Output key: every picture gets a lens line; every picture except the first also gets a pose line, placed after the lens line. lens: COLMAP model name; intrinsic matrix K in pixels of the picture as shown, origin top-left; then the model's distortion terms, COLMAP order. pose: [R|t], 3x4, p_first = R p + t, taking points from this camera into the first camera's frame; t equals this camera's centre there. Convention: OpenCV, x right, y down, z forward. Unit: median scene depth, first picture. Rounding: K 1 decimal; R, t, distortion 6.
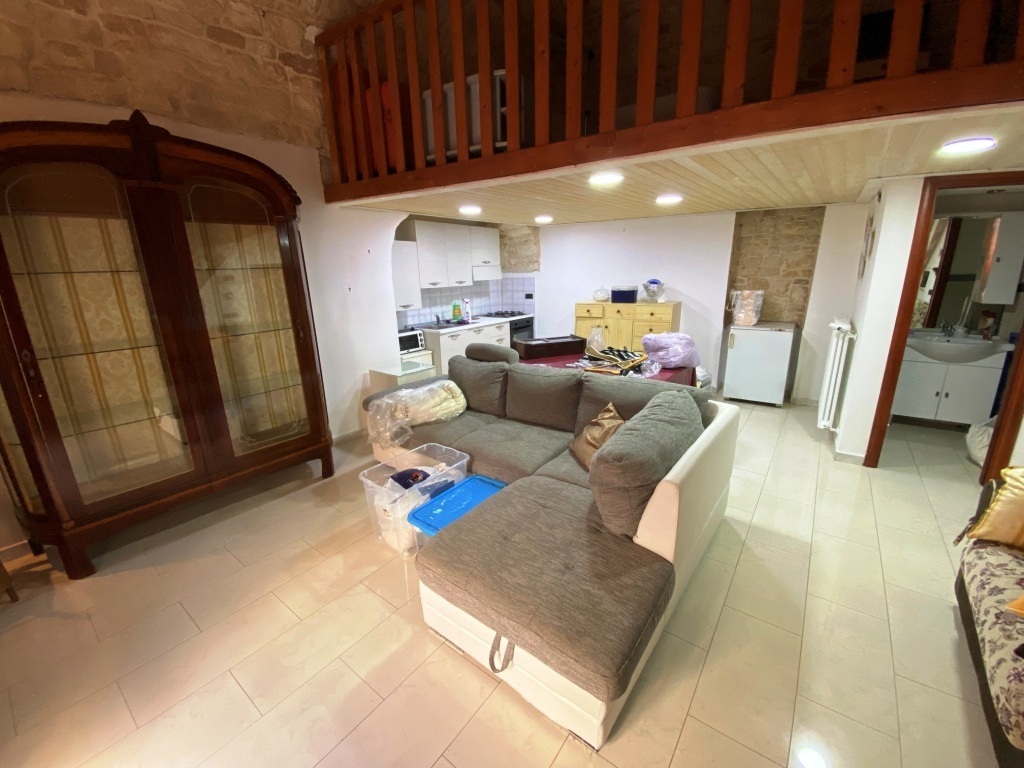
lens RADIAL K [[408.6, 0, 509.8], [0, 408.6, 386.3], [0, 0, 1]] dist [0.009627, -0.016118]
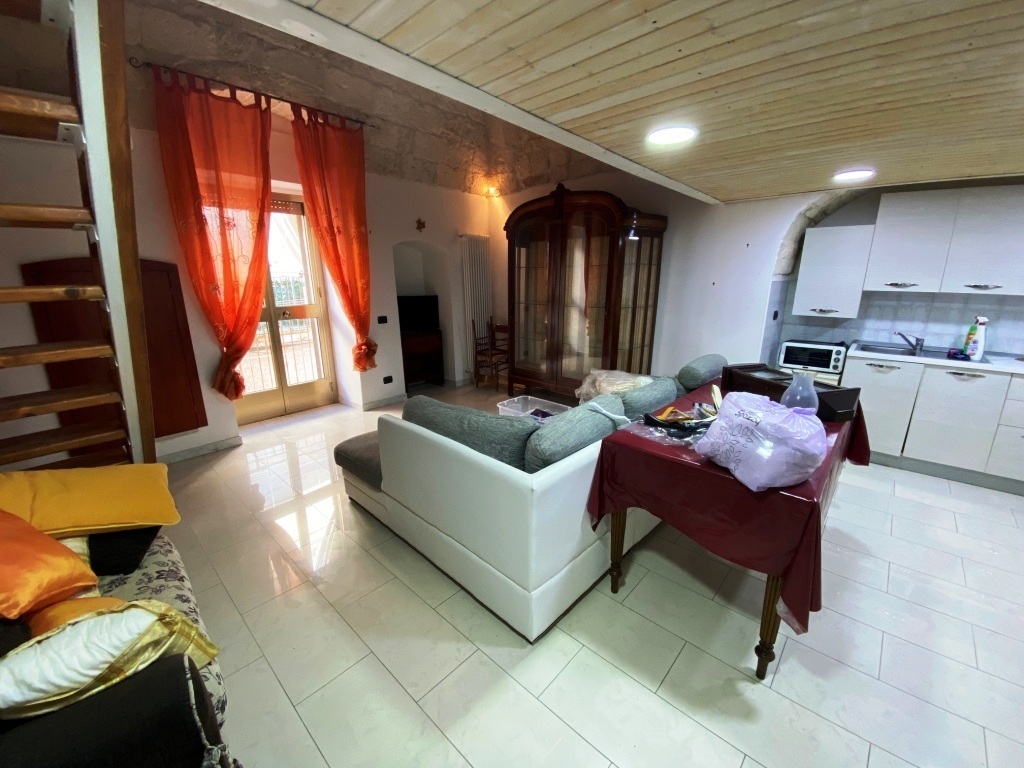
lens RADIAL K [[408.6, 0, 509.8], [0, 408.6, 386.3], [0, 0, 1]] dist [0.009627, -0.016118]
pose [[-0.091153, 0.283430, -0.954651, 0.570575], [-0.264623, 0.917283, 0.297602, -0.137454], [0.960034, 0.279750, -0.008611, 0.473532]]
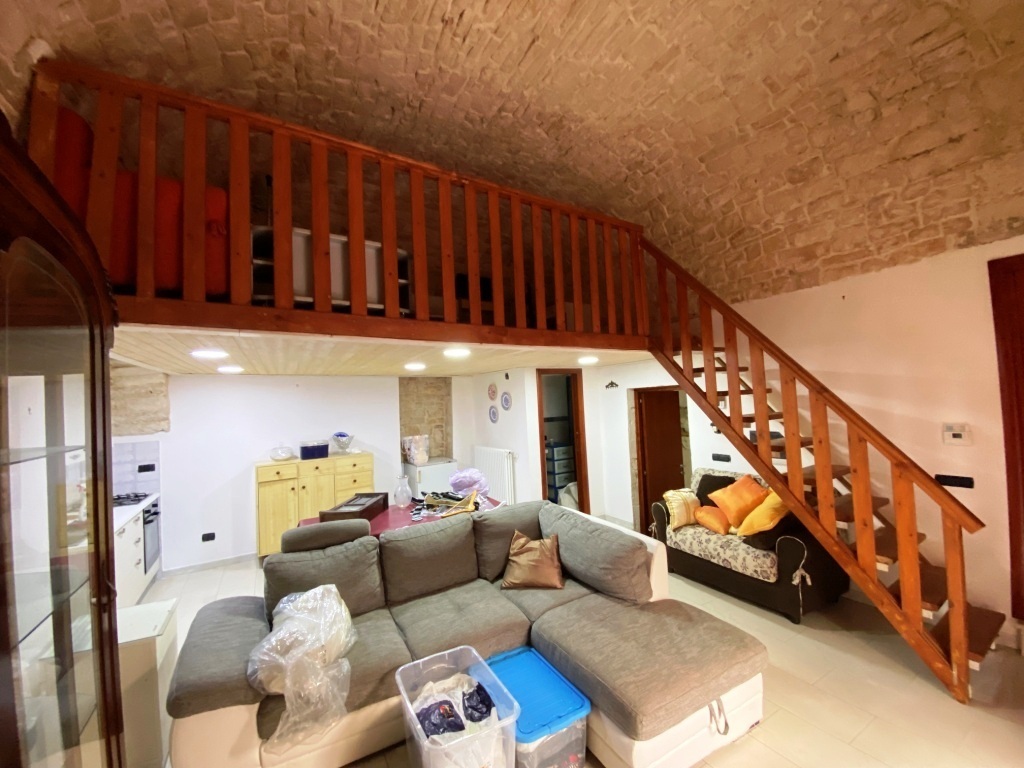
lens RADIAL K [[408.6, 0, 509.8], [0, 408.6, 386.3], [0, 0, 1]] dist [0.009627, -0.016118]
pose [[0.398376, 0.040263, 0.916338, -0.457997], [0.284218, 0.944444, -0.165062, -0.088440], [-0.872076, 0.326196, 0.364800, 0.242983]]
